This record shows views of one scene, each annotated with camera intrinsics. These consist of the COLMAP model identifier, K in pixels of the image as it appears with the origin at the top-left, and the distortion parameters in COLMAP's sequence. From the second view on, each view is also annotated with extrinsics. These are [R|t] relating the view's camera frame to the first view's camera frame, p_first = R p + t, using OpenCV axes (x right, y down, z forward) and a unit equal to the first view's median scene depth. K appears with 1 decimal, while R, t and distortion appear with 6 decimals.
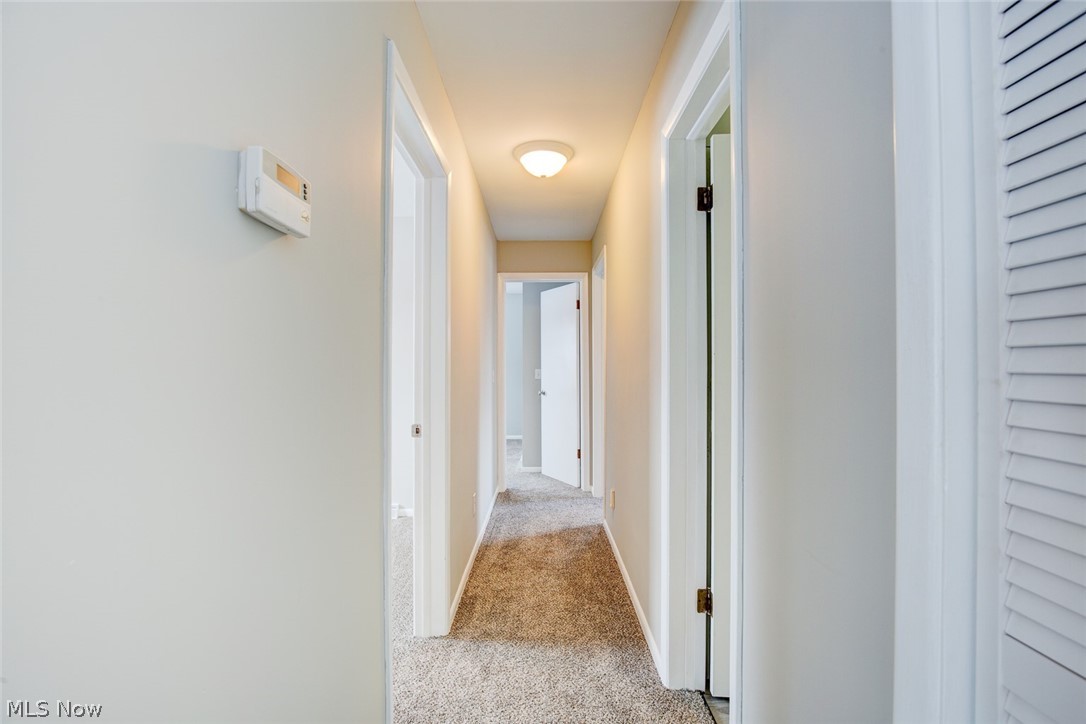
lens RADIAL K [[508.5, 0, 543.0], [0, 508.5, 362.0], [0, 0, 1]] dist [-0.059854, -0.000006]
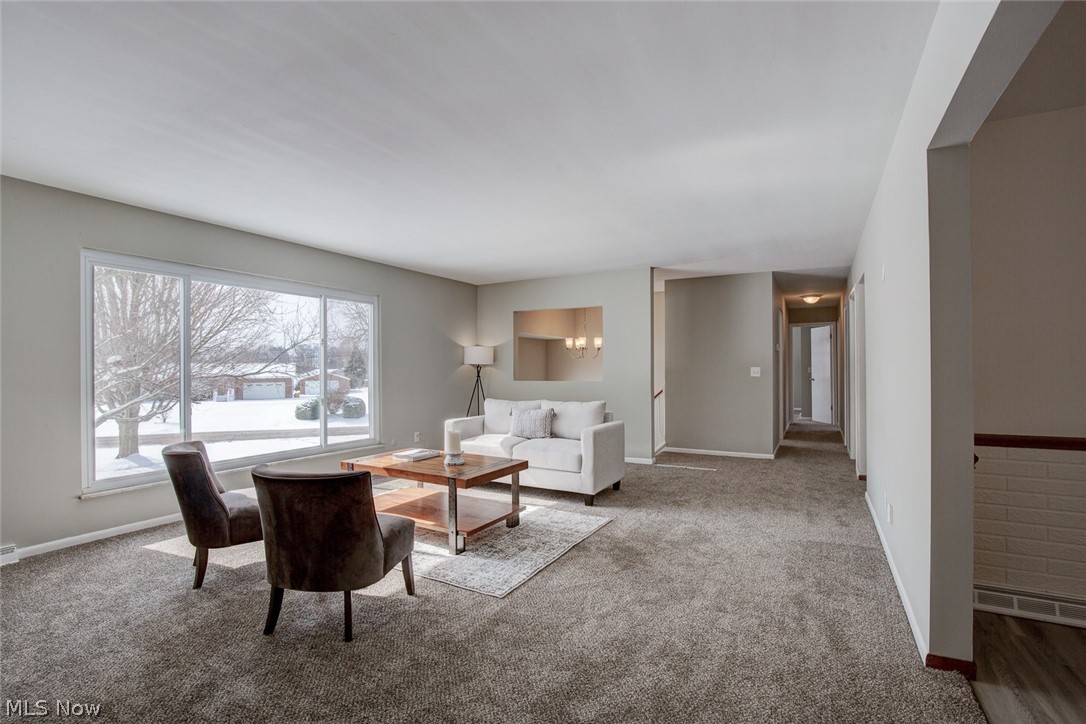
lens RADIAL K [[508.5, 0, 543.0], [0, 508.5, 362.0], [0, 0, 1]] dist [-0.059854, -0.000006]
pose [[0.883018, -0.012229, -0.469180, -0.011753], [0.004592, 0.999838, -0.017419, 0.016934], [0.469316, 0.013227, 0.882931, -1.284018]]
